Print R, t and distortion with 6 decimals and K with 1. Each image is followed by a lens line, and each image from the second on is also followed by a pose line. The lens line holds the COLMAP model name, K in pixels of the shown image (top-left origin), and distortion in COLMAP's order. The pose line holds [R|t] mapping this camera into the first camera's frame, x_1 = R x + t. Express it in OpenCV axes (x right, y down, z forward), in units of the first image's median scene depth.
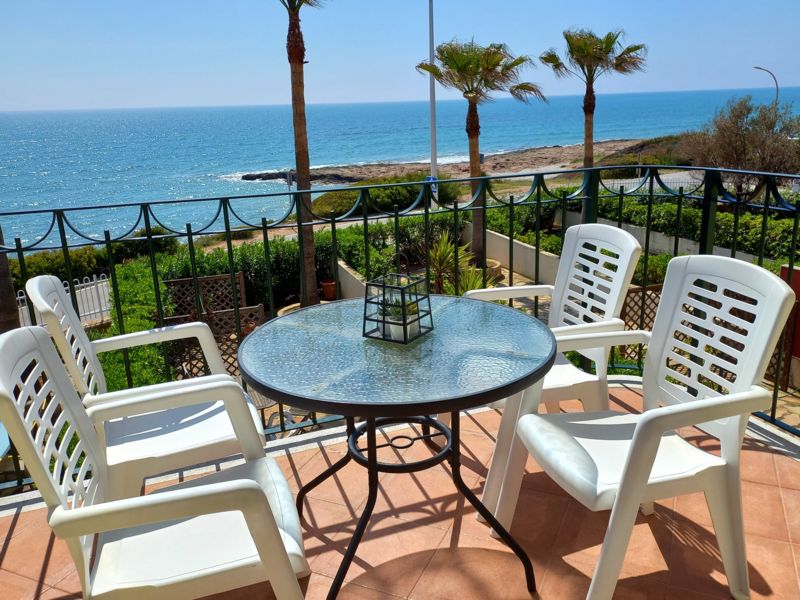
lens RADIAL K [[644.8, 0, 417.0], [0, 644.8, 301.3], [0, 0, 1]] dist [0.105866, -0.223043]
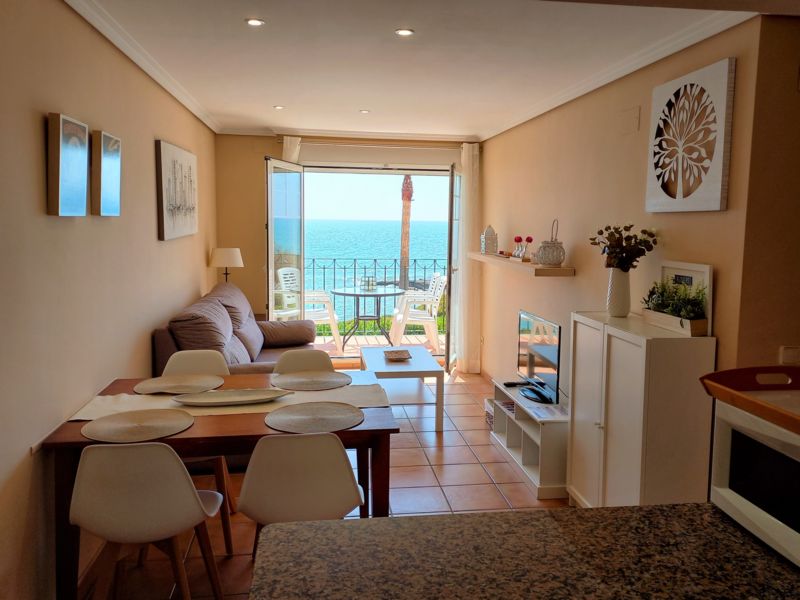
lens RADIAL K [[621.7, 0, 399.6], [0, 621.7, 281.6], [0, 0, 1]] dist [0.094041, -0.105438]
pose [[0.974115, 0.059836, -0.217992, 0.116300], [-0.101946, 0.976982, -0.187387, 0.082228], [0.201761, 0.204760, 0.957792, -0.317152]]
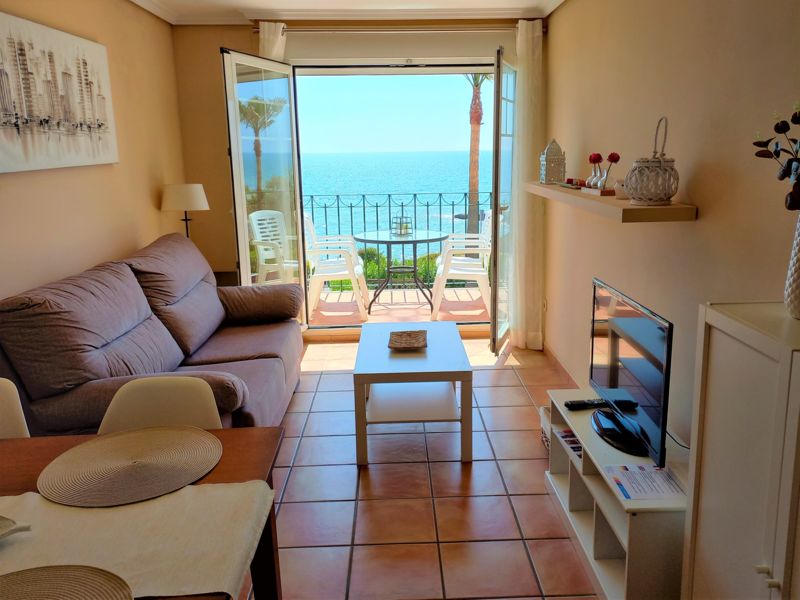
lens RADIAL K [[630.2, 0, 409.4], [0, 630.2, 280.7], [0, 0, 1]] dist [0.097058, -0.098567]
pose [[0.945435, 0.074246, -0.317237, 0.115665], [-0.102556, 0.992010, -0.073468, 0.057529], [0.309248, 0.101994, 0.945496, -0.220970]]
